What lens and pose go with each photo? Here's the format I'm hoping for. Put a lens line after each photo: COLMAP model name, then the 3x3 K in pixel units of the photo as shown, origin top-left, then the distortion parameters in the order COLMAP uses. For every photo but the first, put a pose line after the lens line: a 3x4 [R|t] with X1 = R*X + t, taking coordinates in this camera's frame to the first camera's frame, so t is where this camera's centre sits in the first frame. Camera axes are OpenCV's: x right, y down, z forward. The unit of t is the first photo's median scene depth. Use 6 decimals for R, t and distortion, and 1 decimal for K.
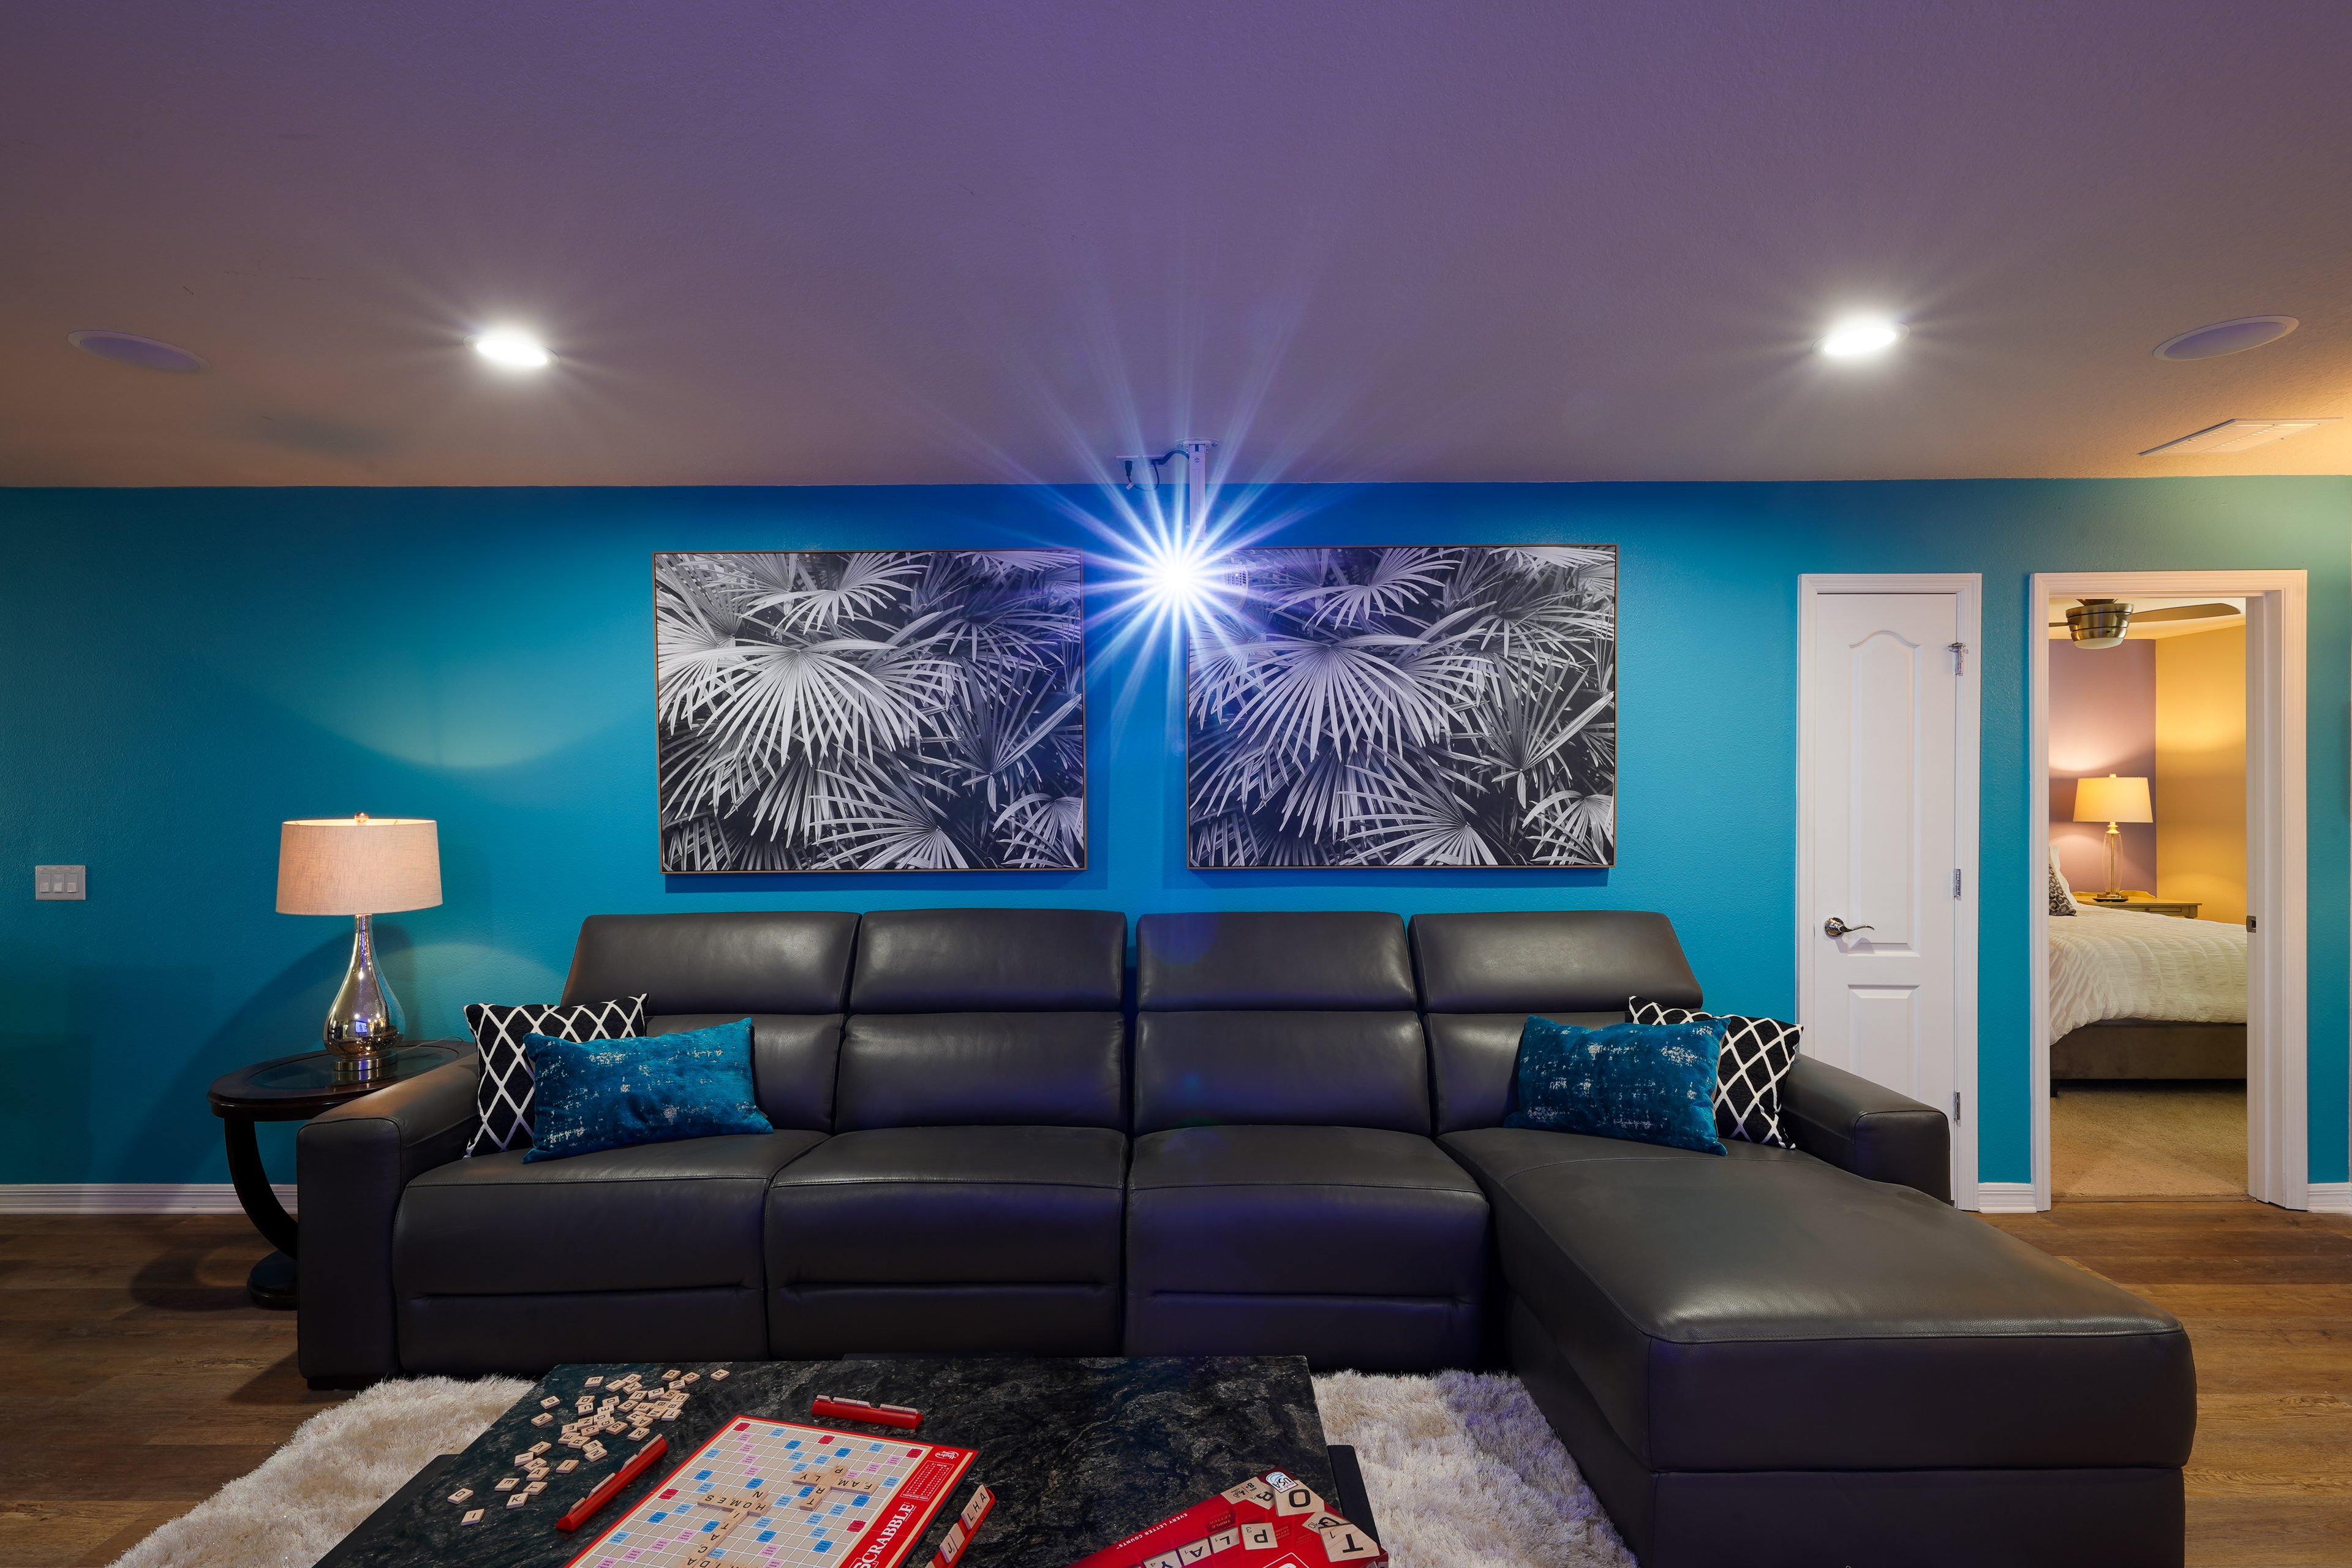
lens RADIAL K [[1123.0, 0, 1177.0], [0, 1123.0, 762.1], [0, 0, 1]] dist [0.010148, 0.001408]
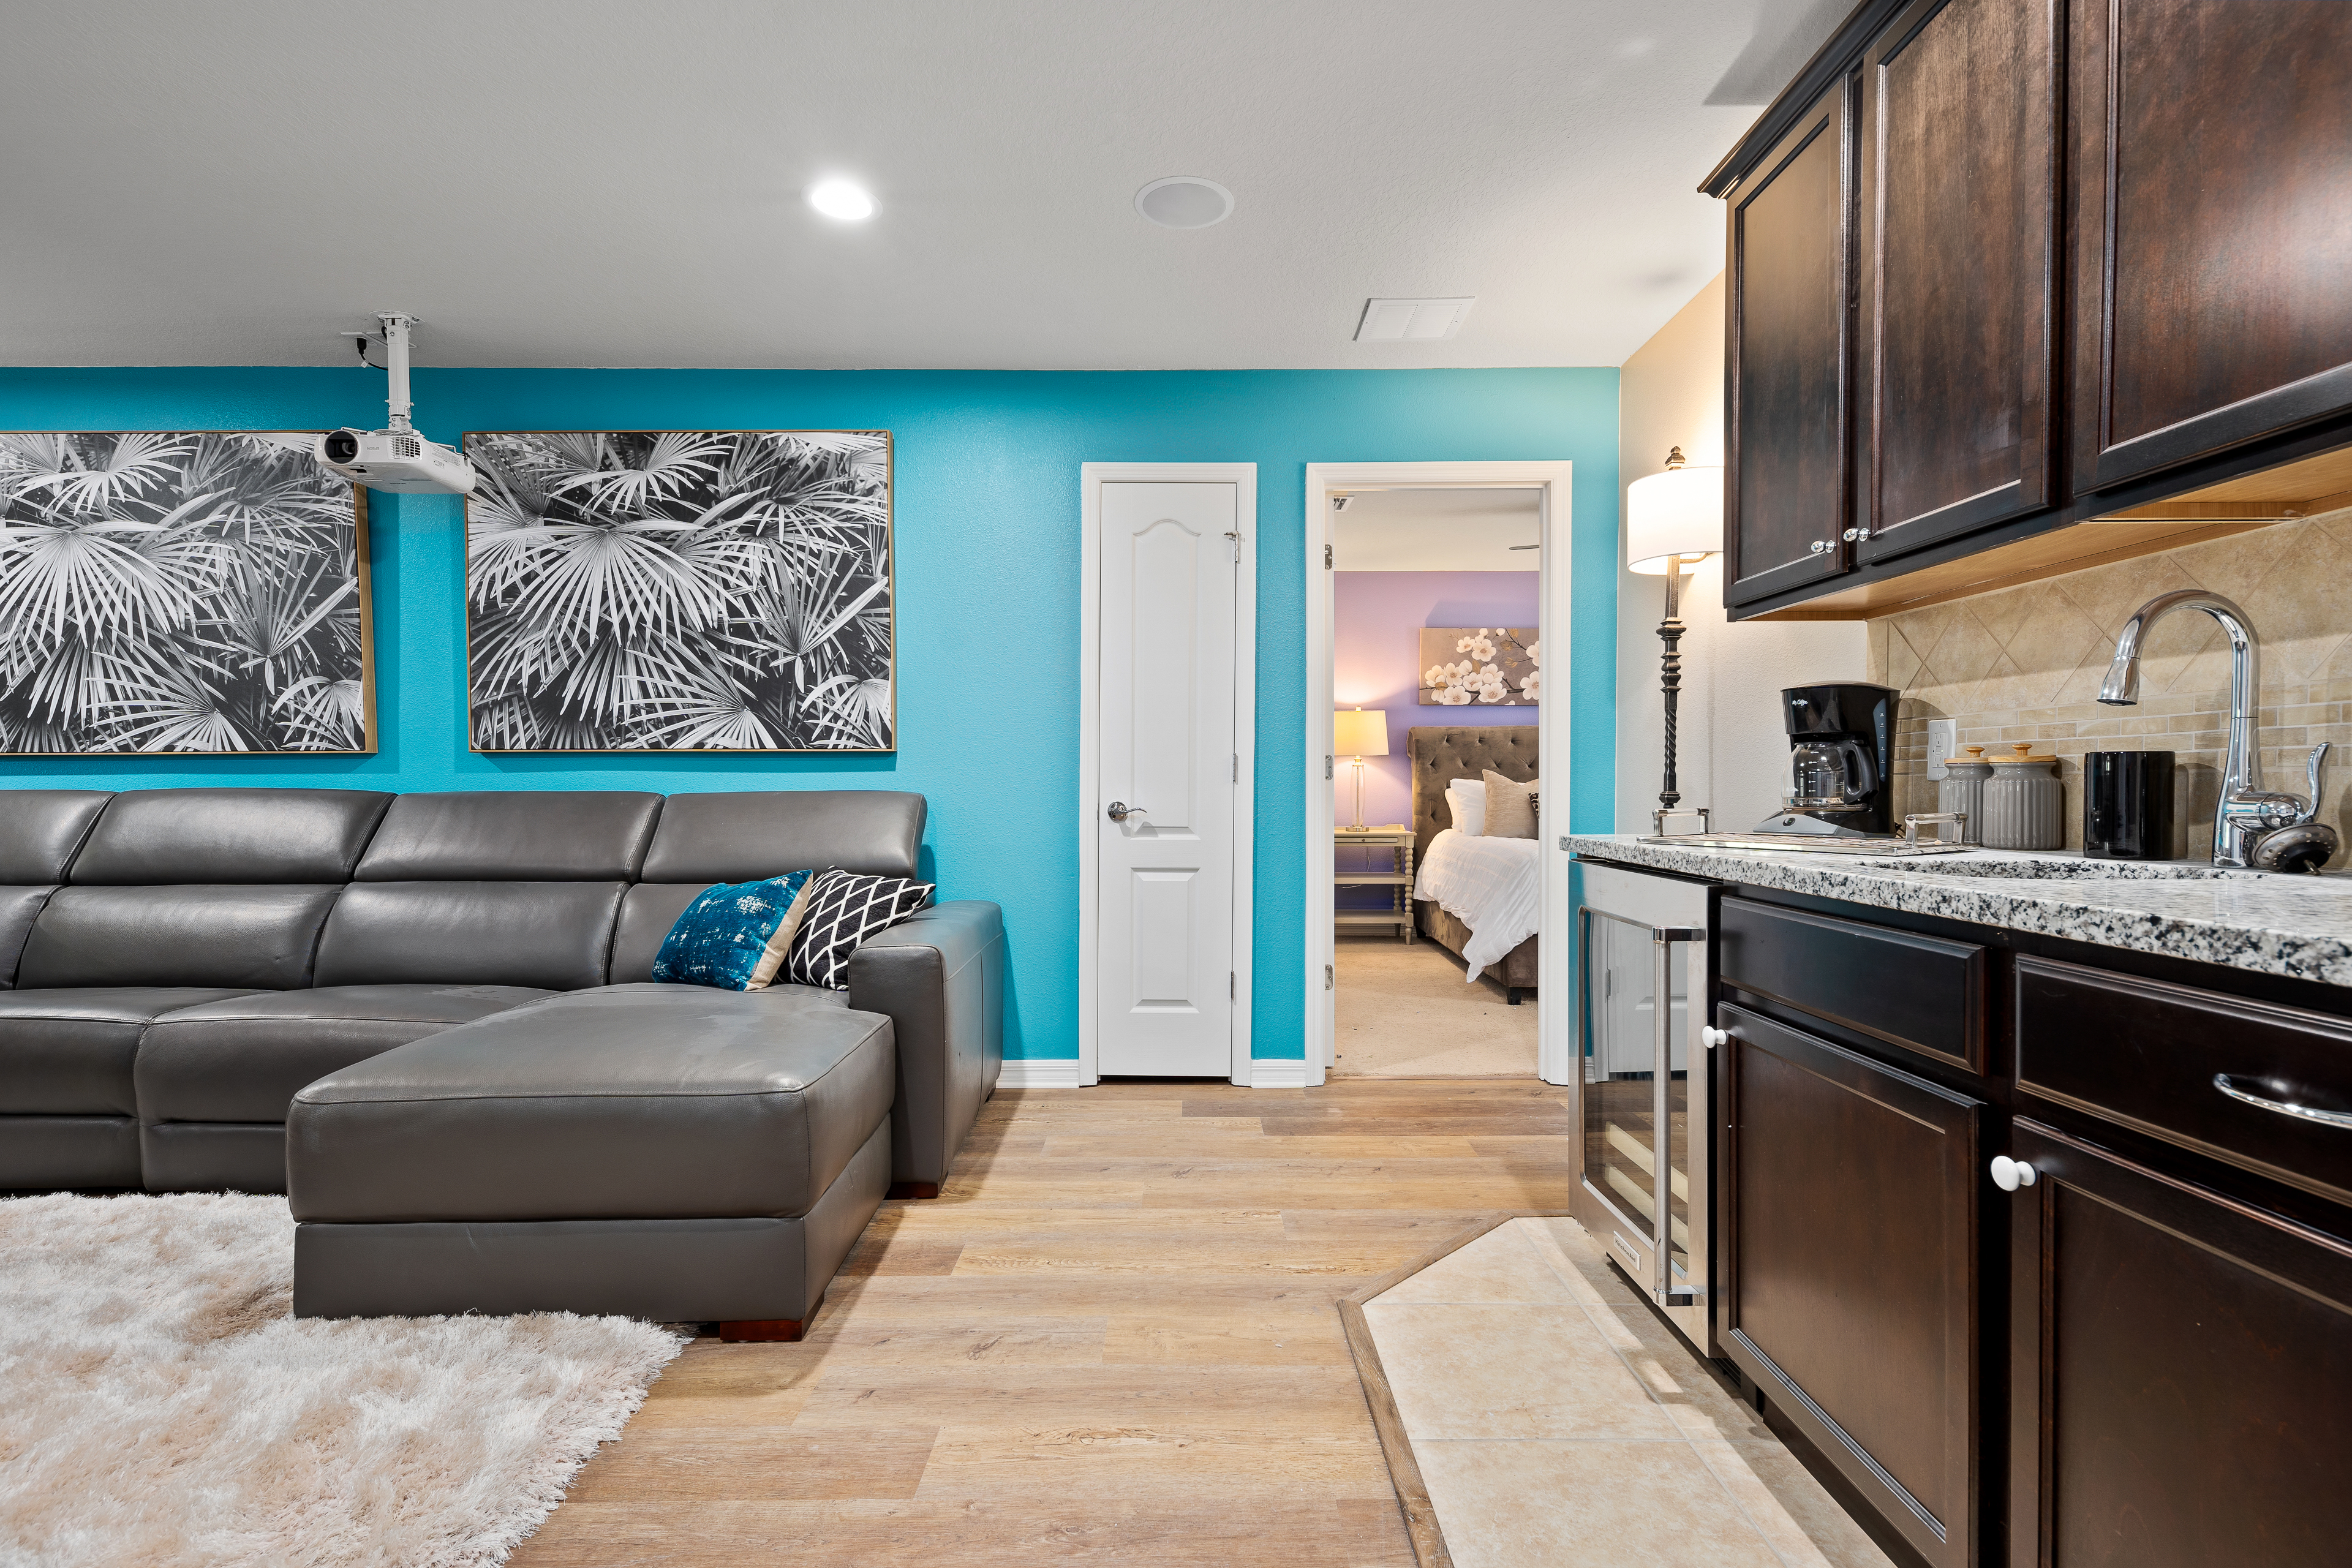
lens RADIAL K [[1115.1, 0, 1181.4], [0, 1115.1, 662.1], [0, 0, 1]] dist [0.008465, -0.000908]
pose [[0.999961, 0.004008, 0.007848, 0.639006], [-0.004142, 0.999845, 0.017094, -0.004802], [-0.007778, -0.017126, 0.999823, -0.002938]]
